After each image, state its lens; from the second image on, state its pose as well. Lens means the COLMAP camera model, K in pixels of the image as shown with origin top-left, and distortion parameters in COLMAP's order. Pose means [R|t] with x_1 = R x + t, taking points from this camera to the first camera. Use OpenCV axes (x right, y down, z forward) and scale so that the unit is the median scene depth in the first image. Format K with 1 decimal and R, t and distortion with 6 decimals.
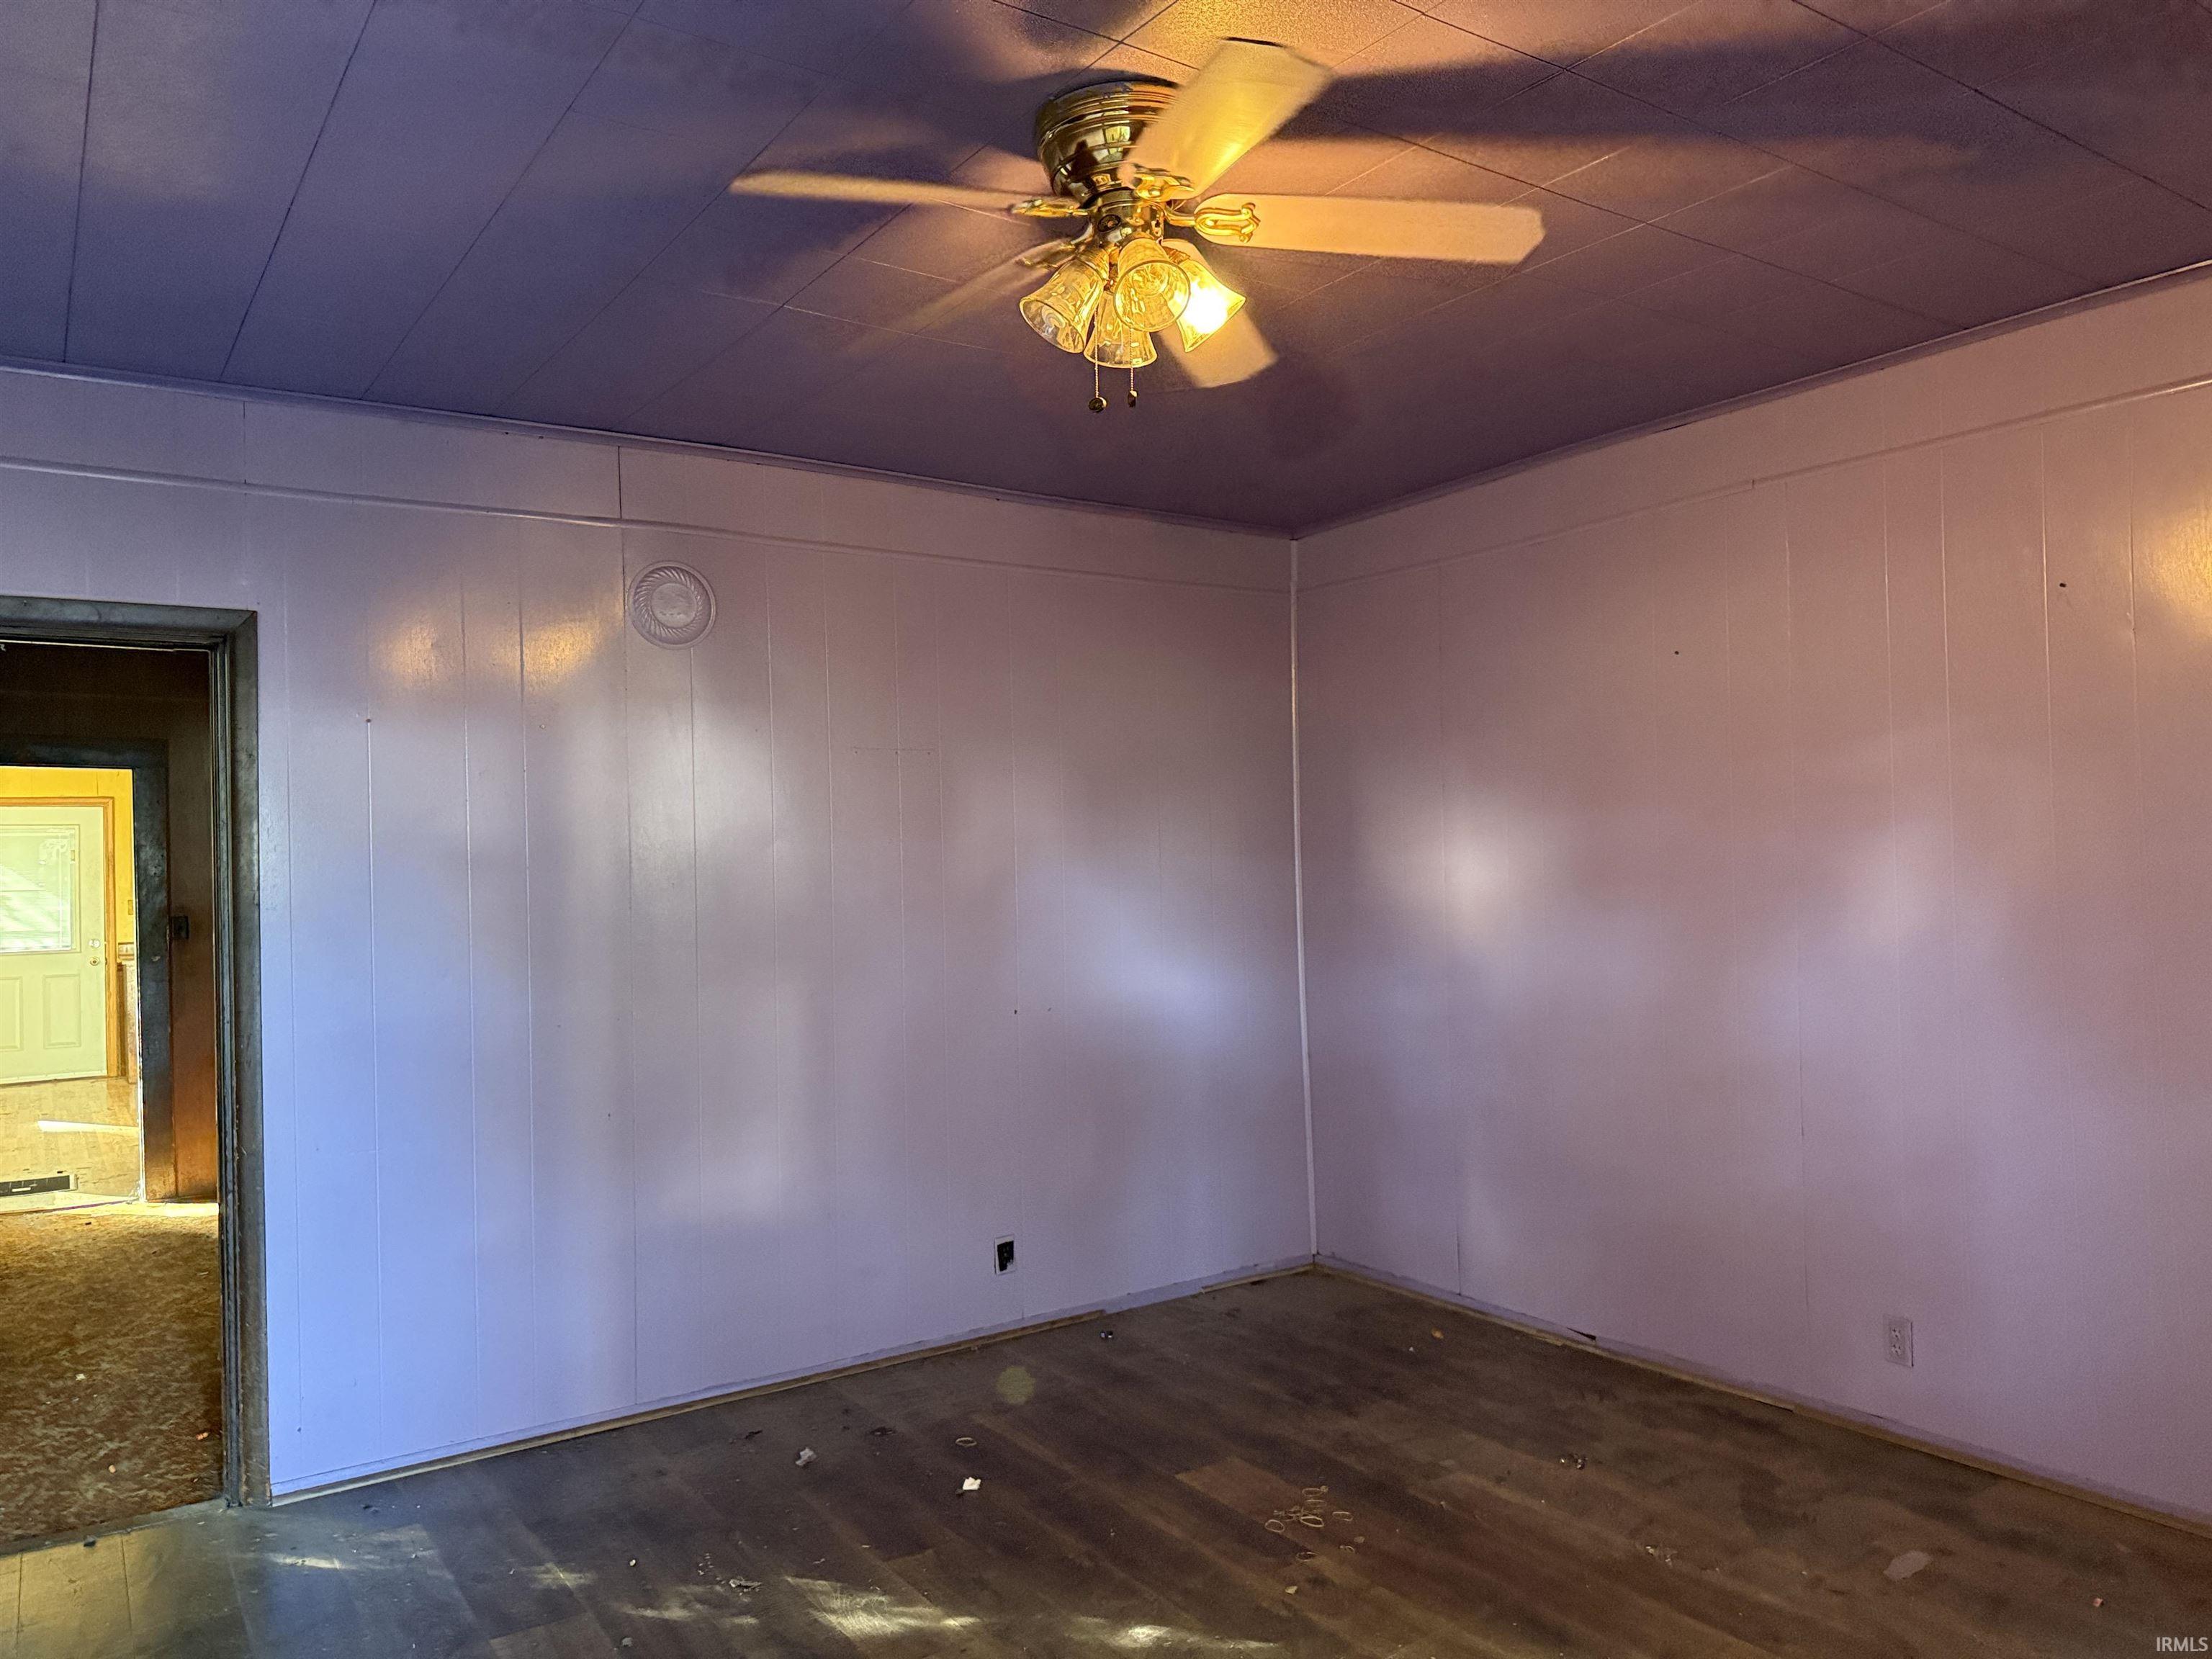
lens RADIAL K [[1565.7, 0, 1118.1], [0, 1565.7, 823.5], [0, 0, 1]] dist [0.051231, -0.059272]
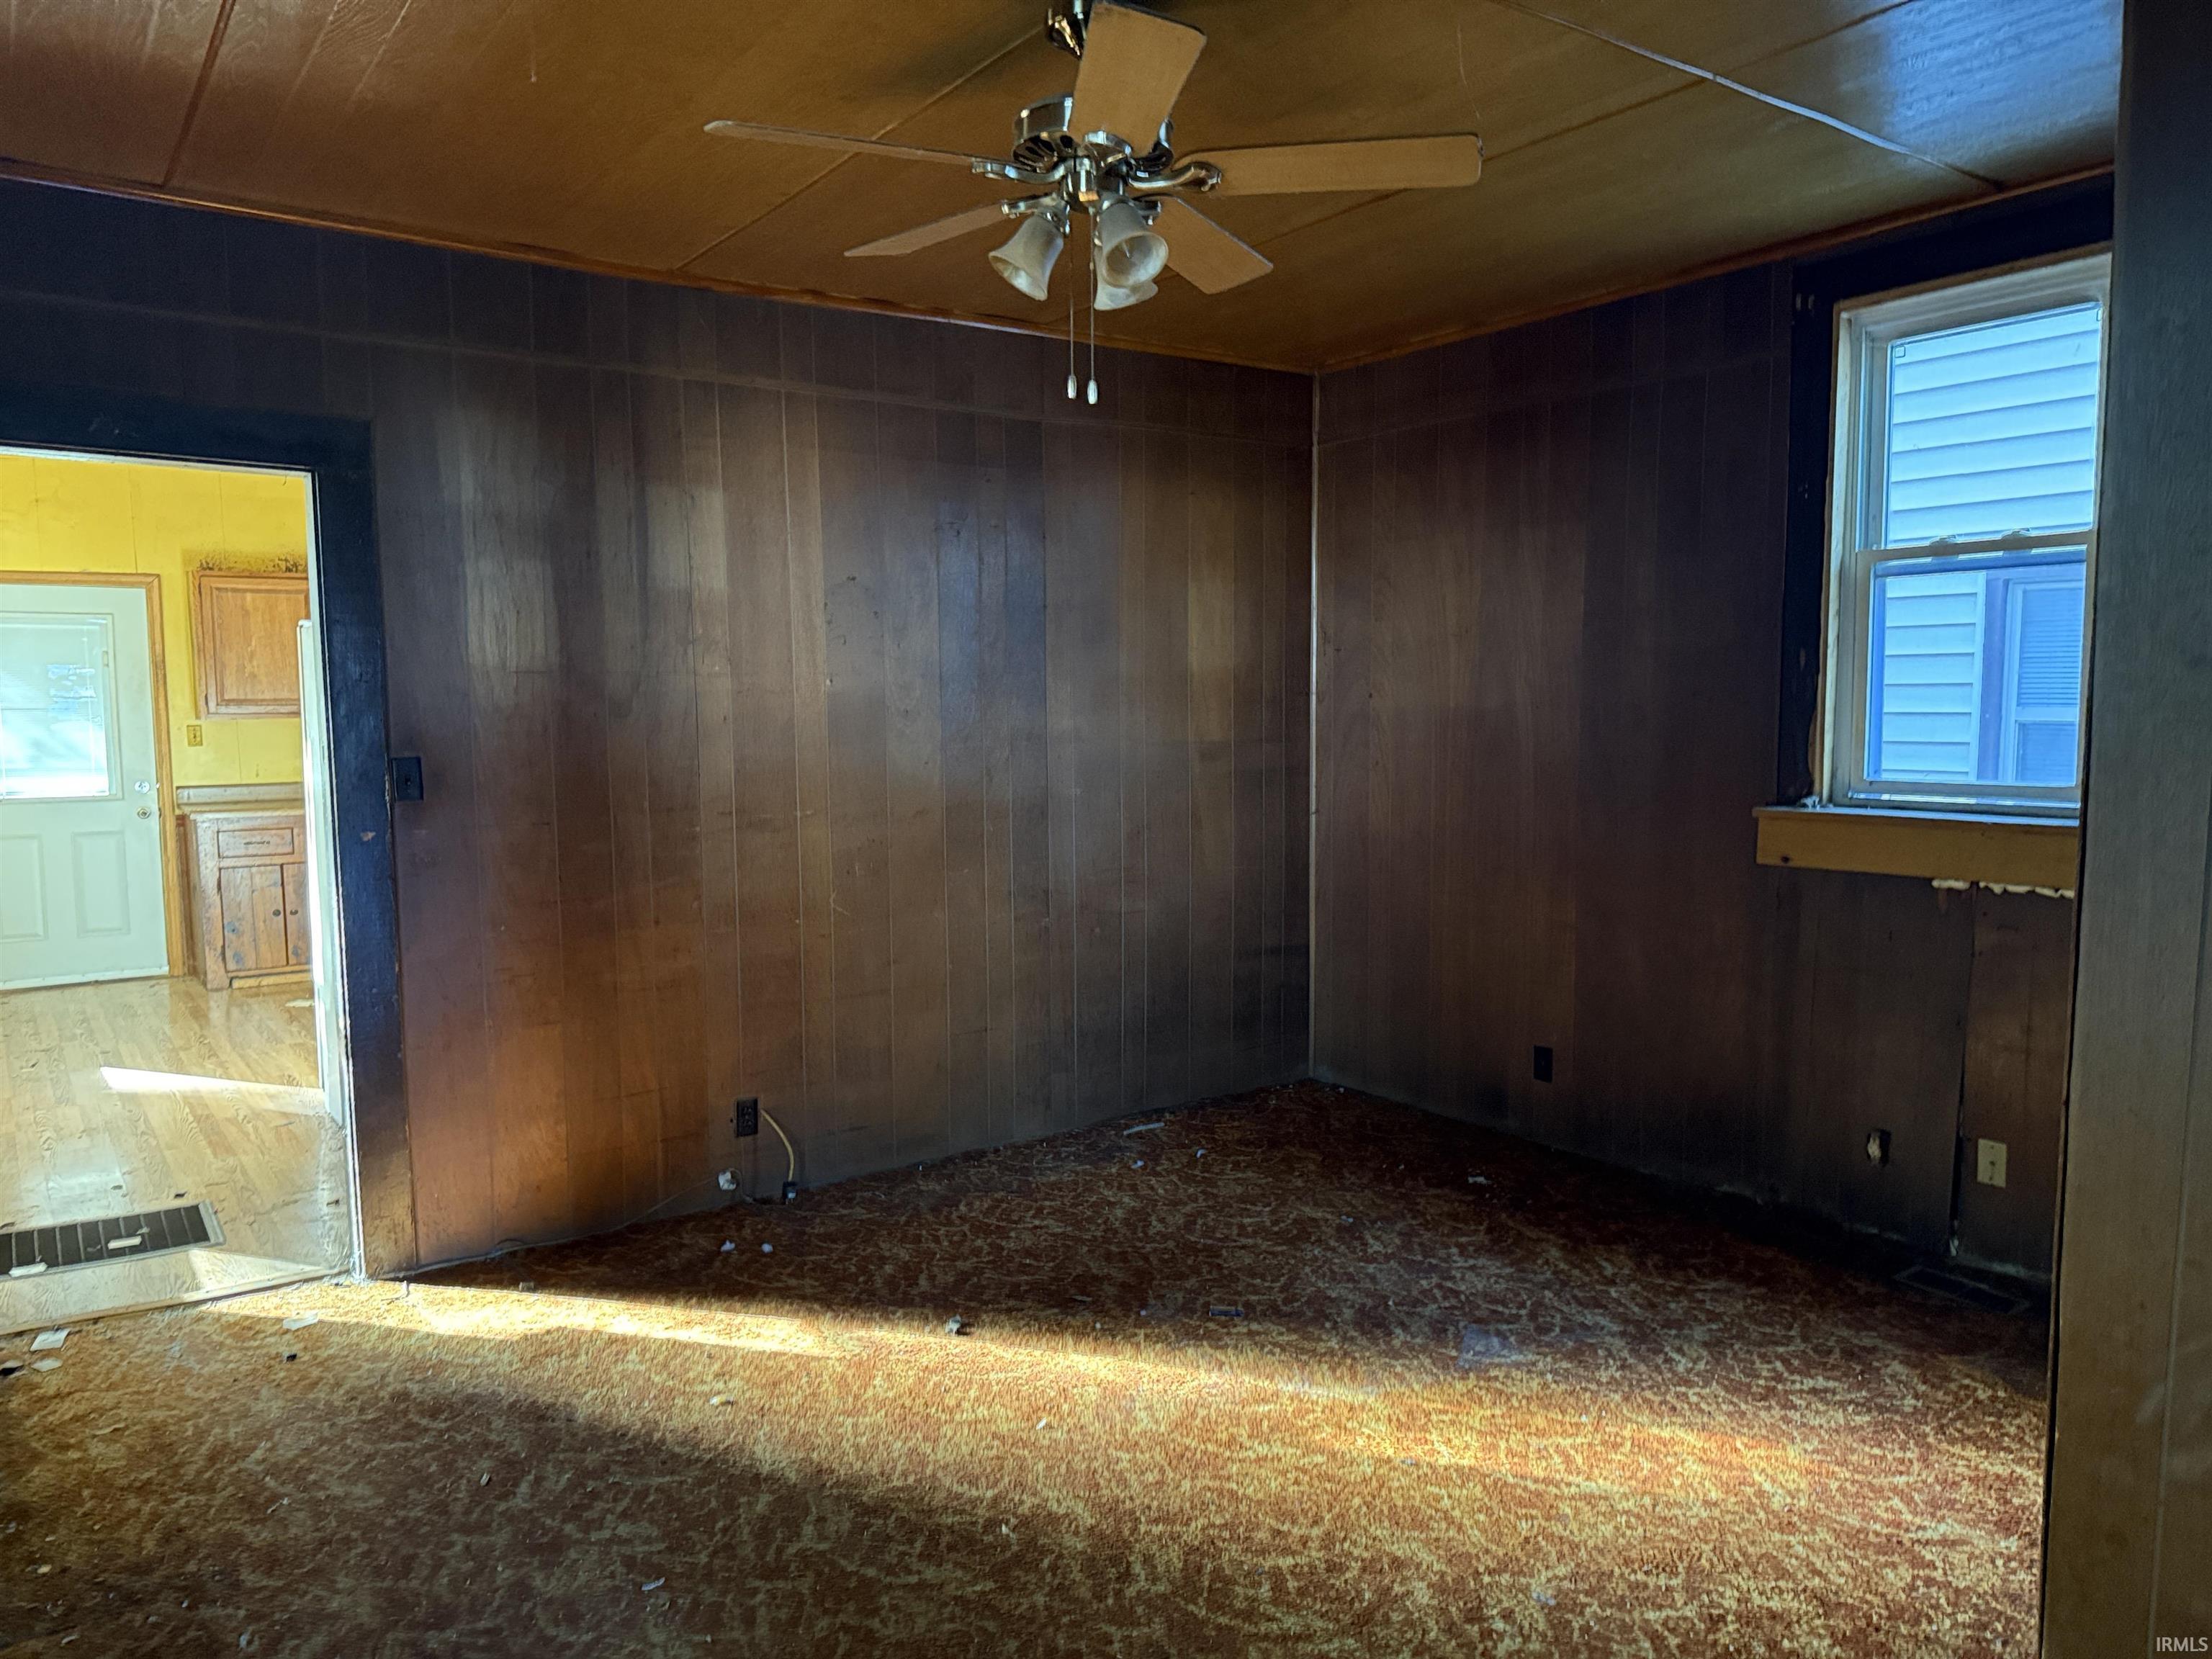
lens RADIAL K [[1565.7, 0, 1118.1], [0, 1565.7, 823.5], [0, 0, 1]] dist [0.051231, -0.059272]
pose [[0.999394, 0.020022, 0.028488, -0.538068], [-0.022709, 0.994989, 0.097371, 0.032918], [-0.026395, -0.097959, 0.994840, 0.668151]]
